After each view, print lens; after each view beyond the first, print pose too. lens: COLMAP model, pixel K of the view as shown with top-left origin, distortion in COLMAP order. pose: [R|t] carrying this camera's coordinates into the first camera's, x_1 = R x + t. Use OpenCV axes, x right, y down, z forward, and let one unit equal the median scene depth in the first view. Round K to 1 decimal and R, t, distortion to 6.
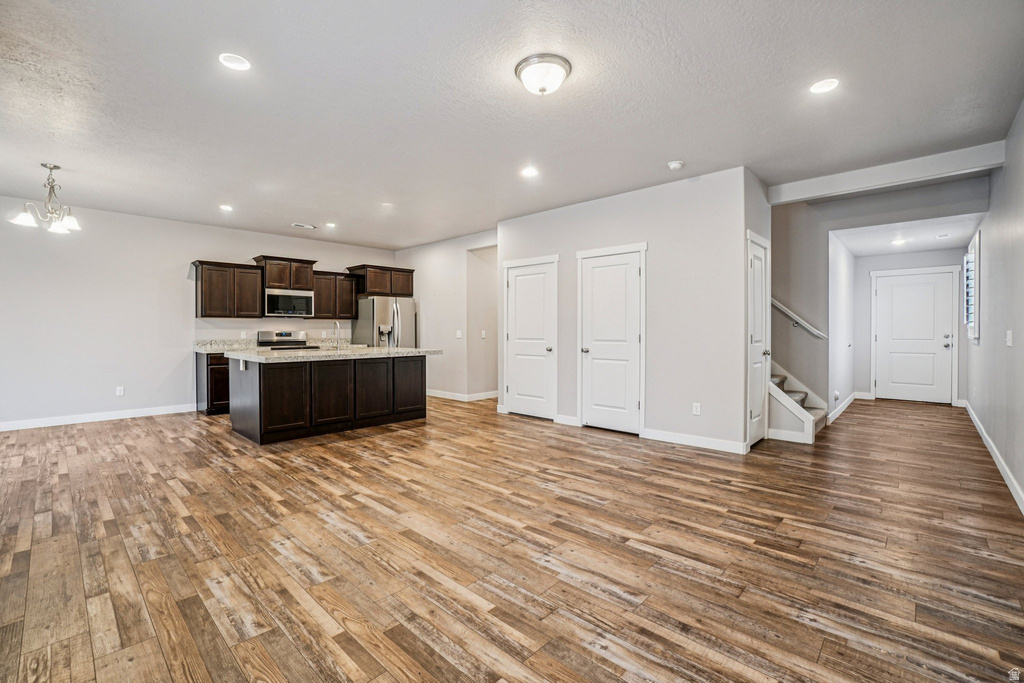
lens RADIAL K [[453.7, 0, 512.7], [0, 453.7, 314.1], [0, 0, 1]] dist [-0.048113, 0.018119]
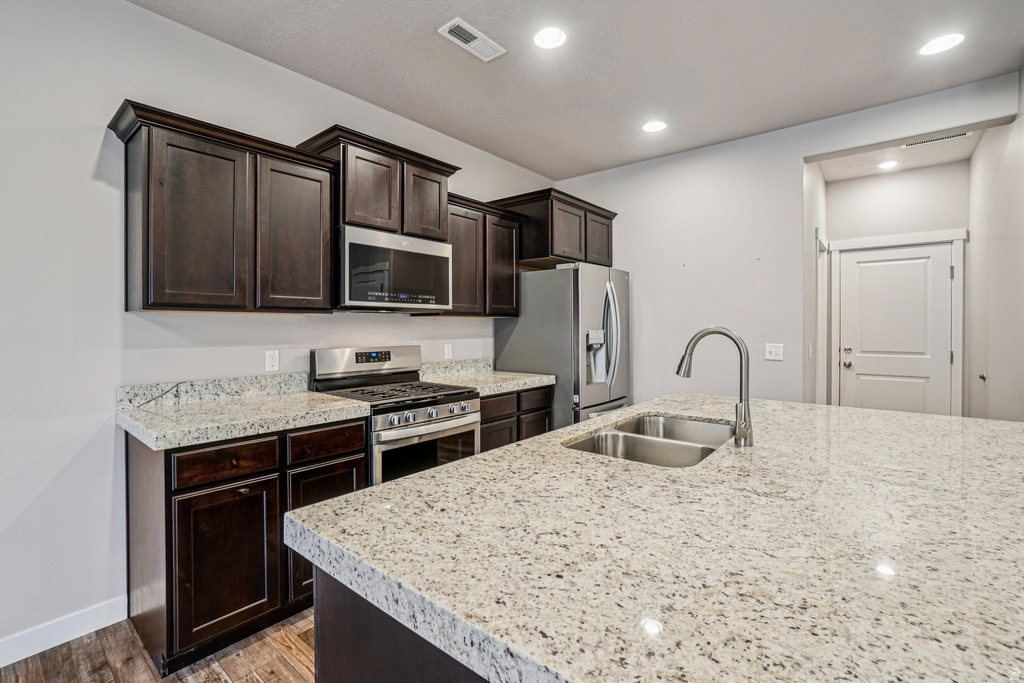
lens RADIAL K [[468.2, 0, 516.7], [0, 468.2, 309.3], [0, 0, 1]] dist [-0.022286, 0.000851]
pose [[0.997515, 0.003380, 0.070370, -0.836254], [-0.003437, 0.999994, 0.000694, 0.010122], [-0.070367, -0.000934, 0.997521, 1.193444]]
